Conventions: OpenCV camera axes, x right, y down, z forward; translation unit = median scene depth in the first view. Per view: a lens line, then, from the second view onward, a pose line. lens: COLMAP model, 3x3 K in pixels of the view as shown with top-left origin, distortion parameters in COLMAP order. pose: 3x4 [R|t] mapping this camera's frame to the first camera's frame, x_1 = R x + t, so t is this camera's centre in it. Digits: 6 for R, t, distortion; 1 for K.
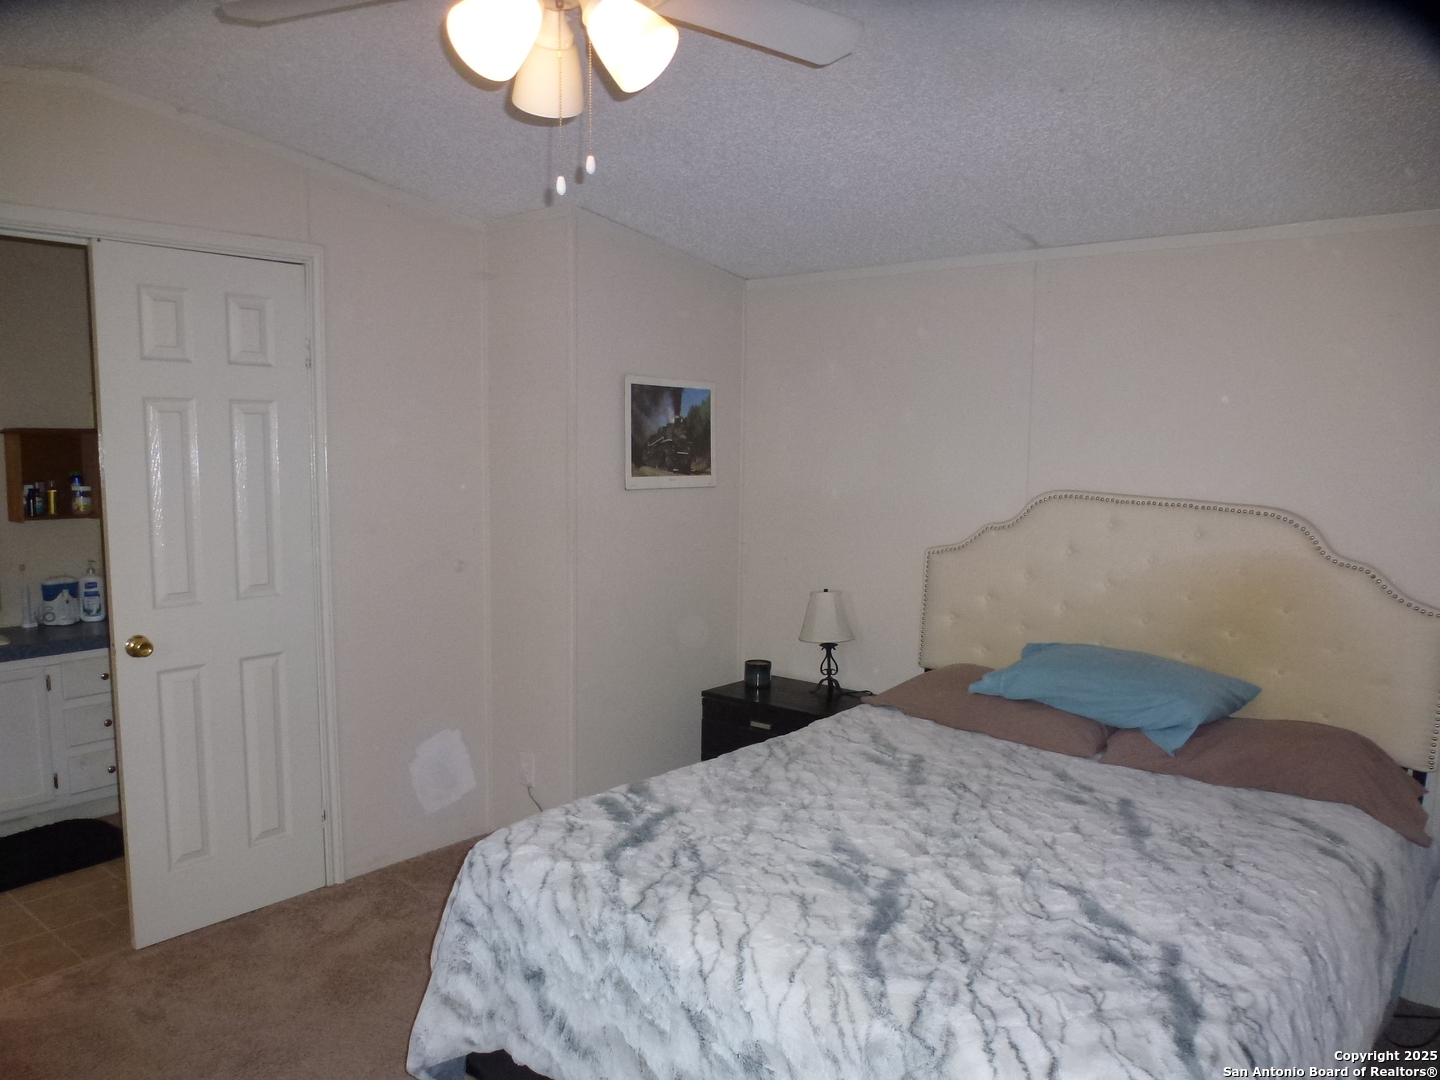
lens RADIAL K [[992.2, 0, 720.0], [0, 992.2, 540.0], [0, 0, 1]] dist [-0.002194, -0.000530]
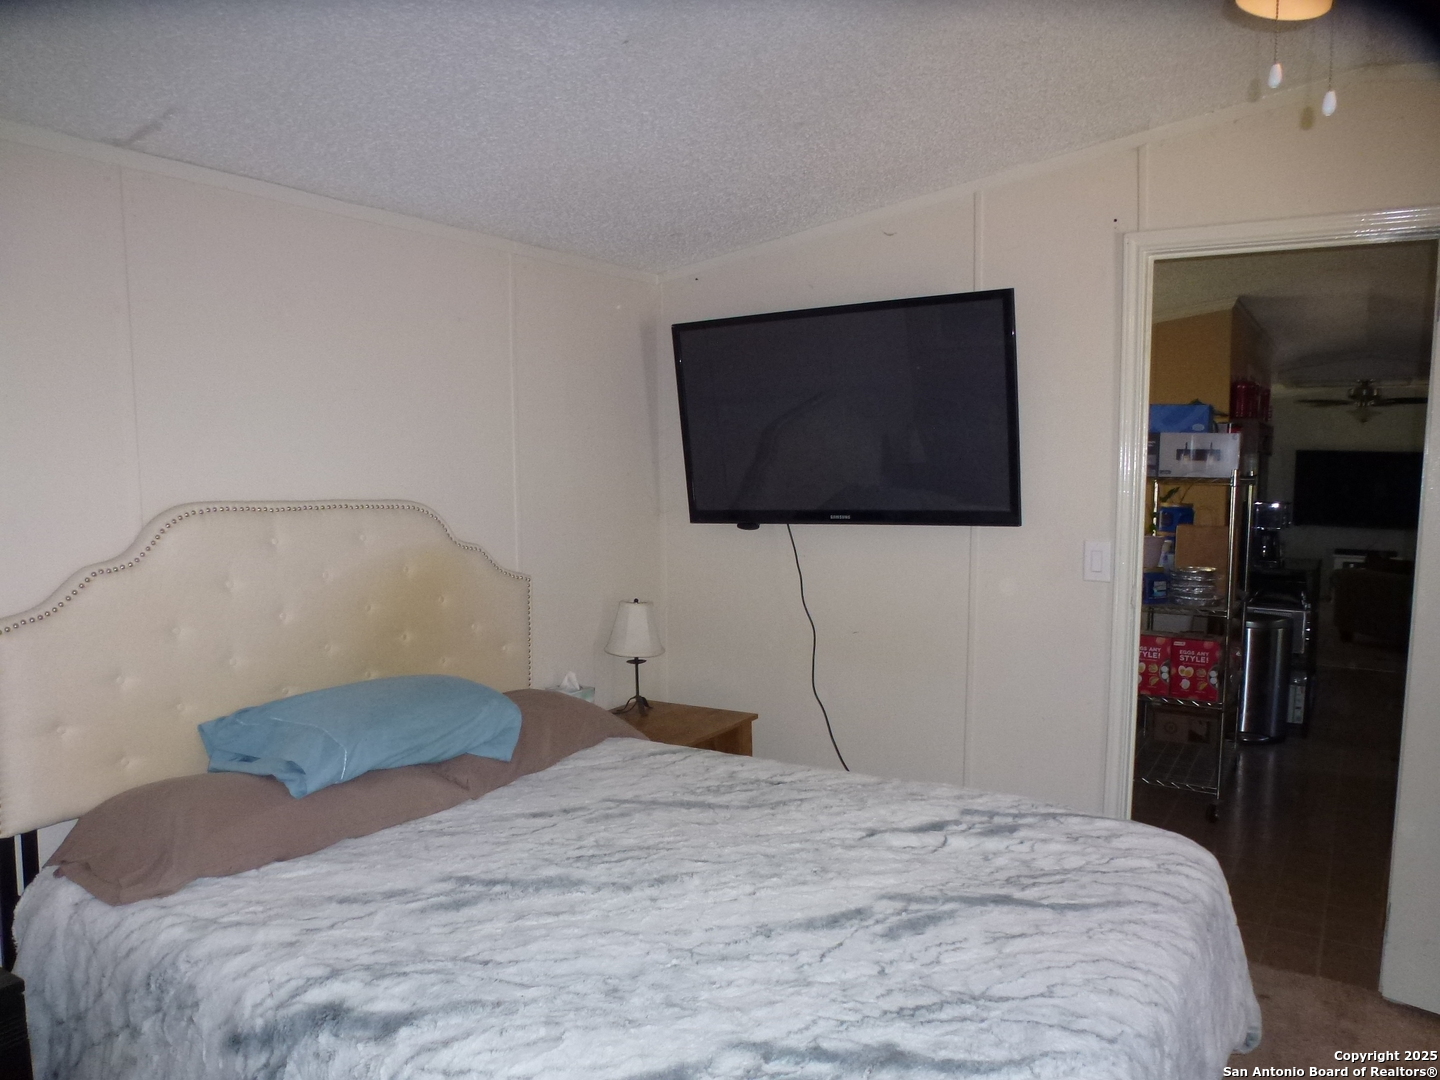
lens RADIAL K [[992.2, 0, 720.0], [0, 992.2, 540.0], [0, 0, 1]] dist [-0.002194, -0.000530]
pose [[-0.053434, -0.106781, 0.992846, -0.508653], [0.098710, 0.988832, 0.111662, -0.087416], [-0.993681, 0.103971, -0.042297, 0.820351]]
